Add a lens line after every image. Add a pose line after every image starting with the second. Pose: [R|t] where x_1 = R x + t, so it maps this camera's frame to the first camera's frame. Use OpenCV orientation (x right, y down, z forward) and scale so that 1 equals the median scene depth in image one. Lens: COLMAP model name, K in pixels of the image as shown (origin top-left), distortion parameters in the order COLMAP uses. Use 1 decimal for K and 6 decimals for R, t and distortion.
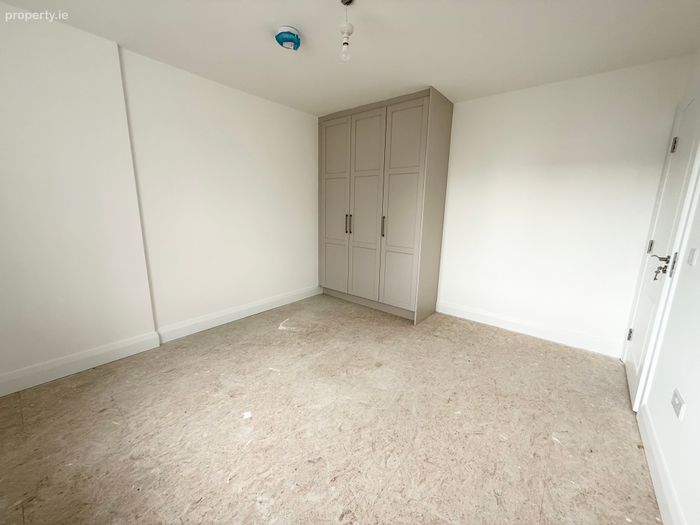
lens RADIAL K [[279.3, 0, 347.5], [0, 279.3, 261.6], [0, 0, 1]] dist [-0.000184, 0.000153]
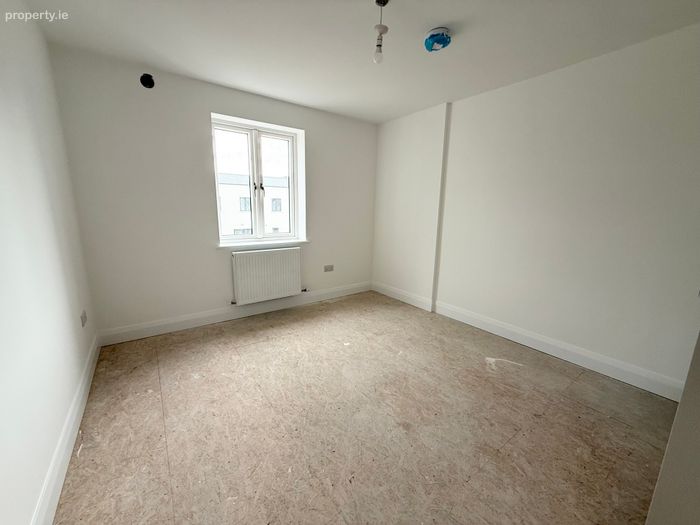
lens RADIAL K [[279.3, 0, 347.5], [0, 279.3, 261.6], [0, 0, 1]] dist [-0.000184, 0.000153]
pose [[-0.248587, 0.163841, -0.954652, 0.688640], [-0.205784, 0.954157, 0.217342, -0.146704], [0.946497, 0.250481, -0.203476, 0.797163]]
